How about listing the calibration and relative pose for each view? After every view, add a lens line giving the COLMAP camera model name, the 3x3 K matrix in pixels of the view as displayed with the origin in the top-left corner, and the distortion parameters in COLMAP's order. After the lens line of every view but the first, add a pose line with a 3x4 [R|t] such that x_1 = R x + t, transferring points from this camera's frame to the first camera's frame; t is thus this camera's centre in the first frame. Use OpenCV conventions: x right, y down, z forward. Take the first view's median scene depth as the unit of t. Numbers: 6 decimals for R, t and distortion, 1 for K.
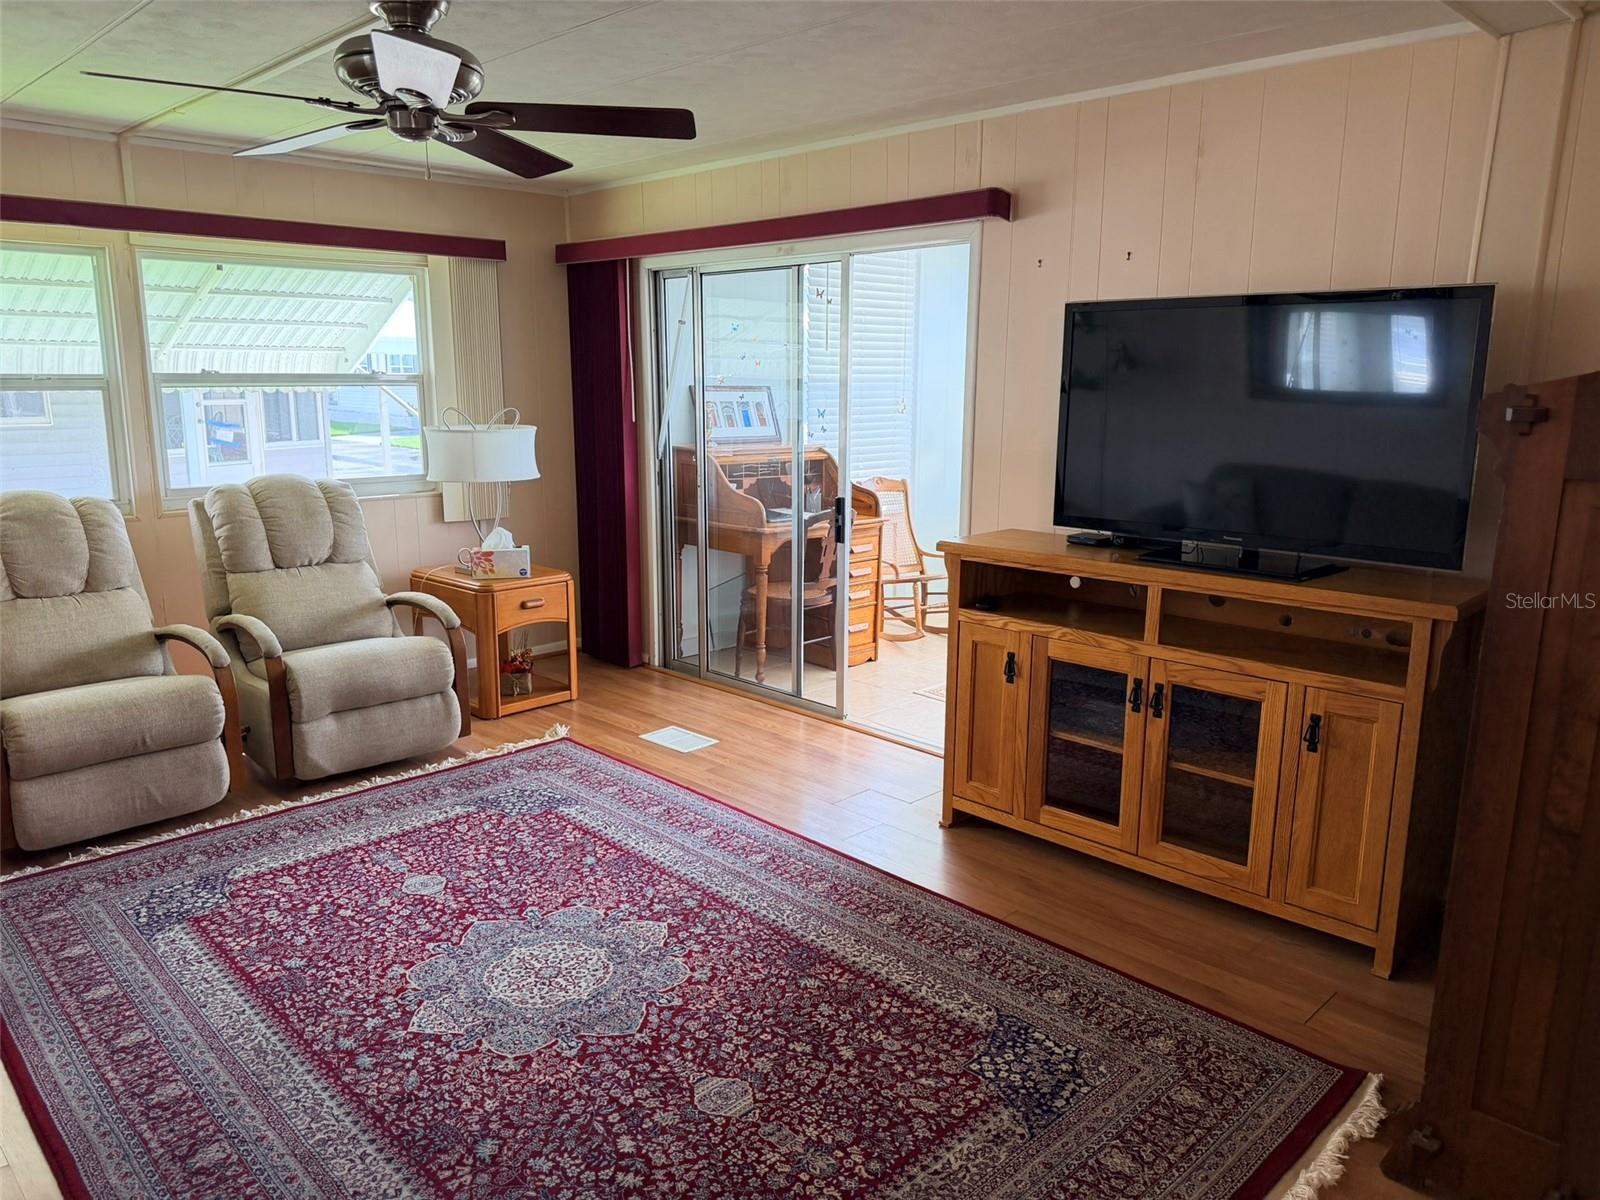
lens RADIAL K [[1131.1, 0, 800.0], [0, 1131.1, 600.0], [0, 0, 1]] dist [0.063192, -0.086578]
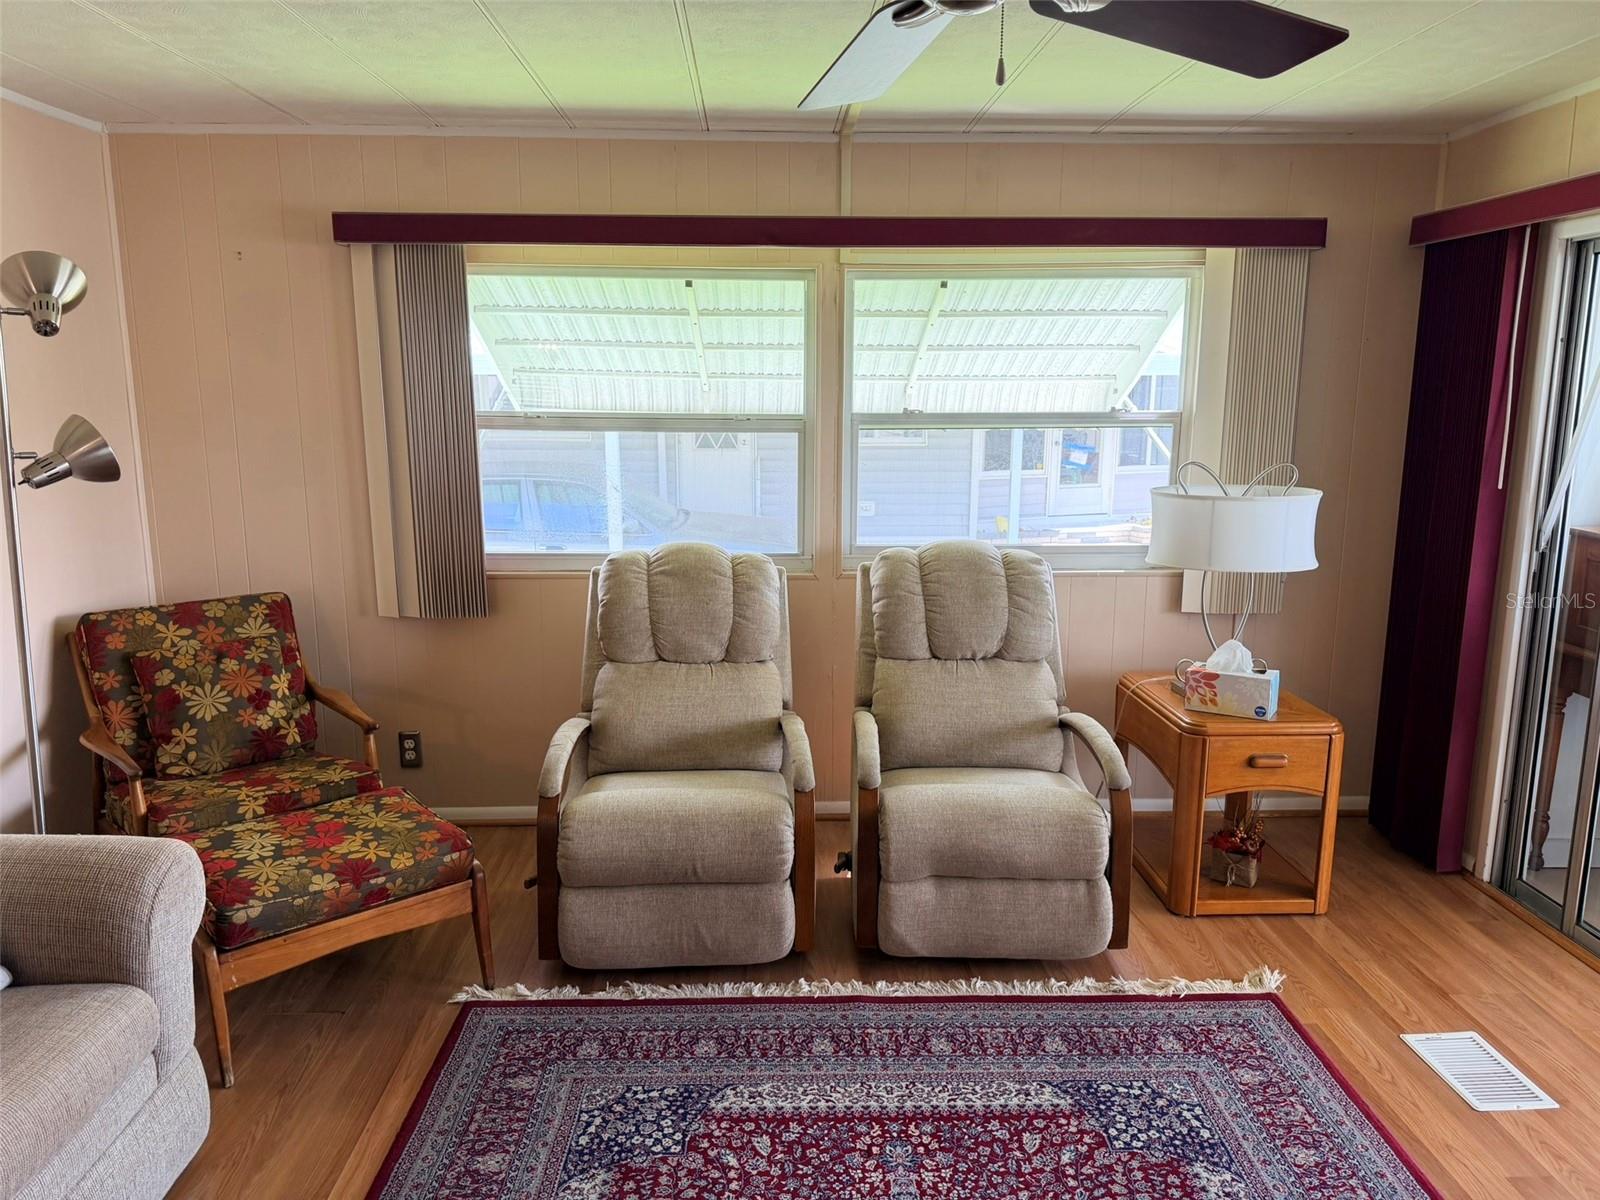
lens RADIAL K [[1131.1, 0, 800.0], [0, 1131.1, 600.0], [0, 0, 1]] dist [0.063192, -0.086578]
pose [[0.733288, 0.124251, -0.668469, -0.004580], [-0.133184, 0.990363, 0.037984, -0.111215], [0.666746, 0.061176, 0.742770, 0.453413]]
